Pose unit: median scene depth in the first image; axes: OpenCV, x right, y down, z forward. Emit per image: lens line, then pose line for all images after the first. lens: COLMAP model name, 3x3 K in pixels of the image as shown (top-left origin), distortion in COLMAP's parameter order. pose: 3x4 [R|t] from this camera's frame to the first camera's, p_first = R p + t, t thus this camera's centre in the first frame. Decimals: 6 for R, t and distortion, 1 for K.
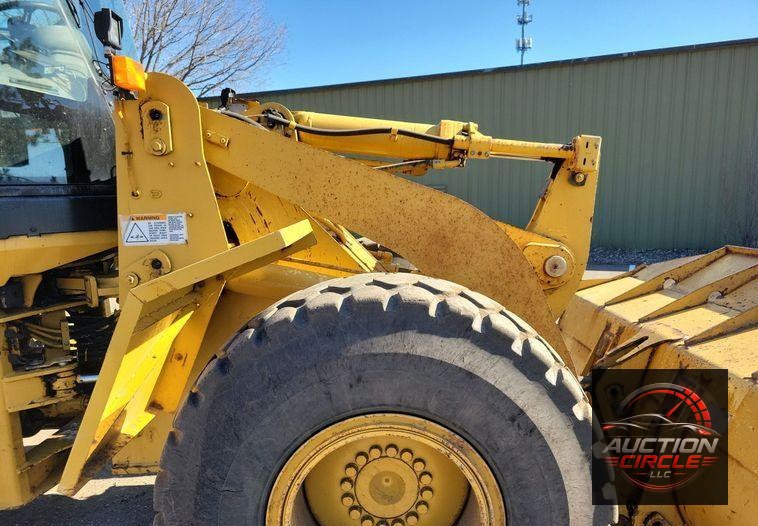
lens RADIAL K [[575.5, 0, 385.6], [0, 575.5, 281.1], [0, 0, 1]] dist [0.067509, -0.056759]
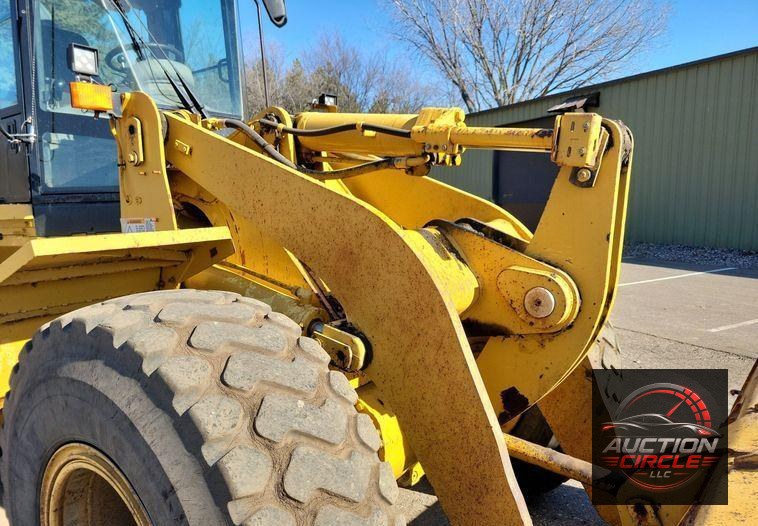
lens RADIAL K [[571.4, 0, 387.7], [0, 571.4, 269.0], [0, 0, 1]] dist [0.061185, -0.054336]
pose [[0.807292, 0.071678, -0.585784, 0.623043], [-0.079180, 0.996778, 0.012847, -0.067938], [0.584817, 0.036011, 0.810366, 0.372573]]
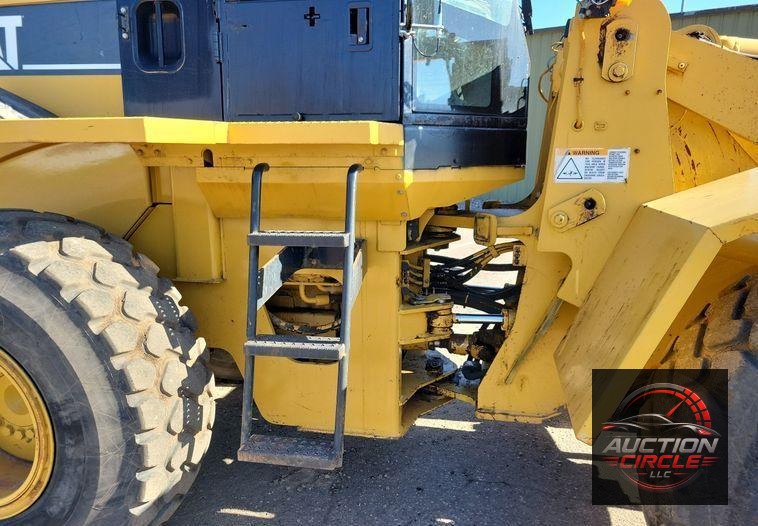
lens RADIAL K [[575.5, 0, 385.6], [0, 575.5, 281.1], [0, 0, 1]] dist [0.067509, -0.056759]
pose [[0.980462, 0.079008, -0.180144, -0.521178], [-0.066041, 0.994850, 0.076888, 0.041980], [0.185291, -0.063488, 0.980631, 0.028092]]
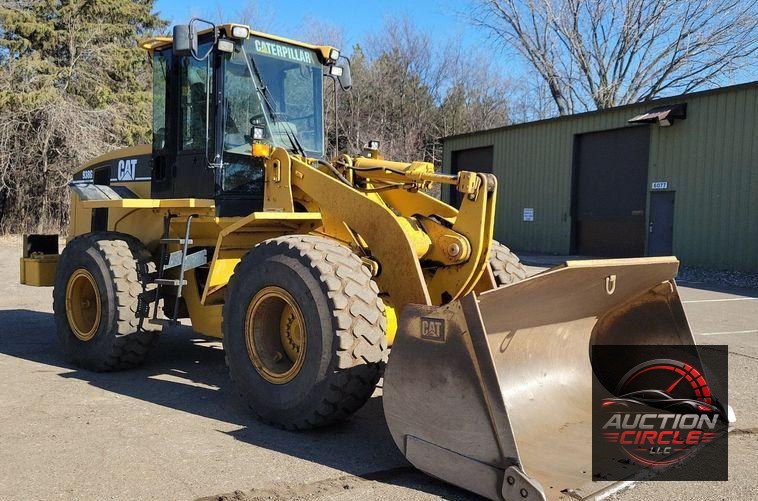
lens RADIAL K [[747.8, 0, 379.0], [0, 747.8, 250.5], [0, 0, 1]] dist [0.010953, 0.002301]
pose [[0.734515, 0.068645, -0.675111, 1.773366], [-0.132522, 0.990225, -0.043497, 0.109848], [0.665526, 0.121417, 0.736432, -0.785496]]
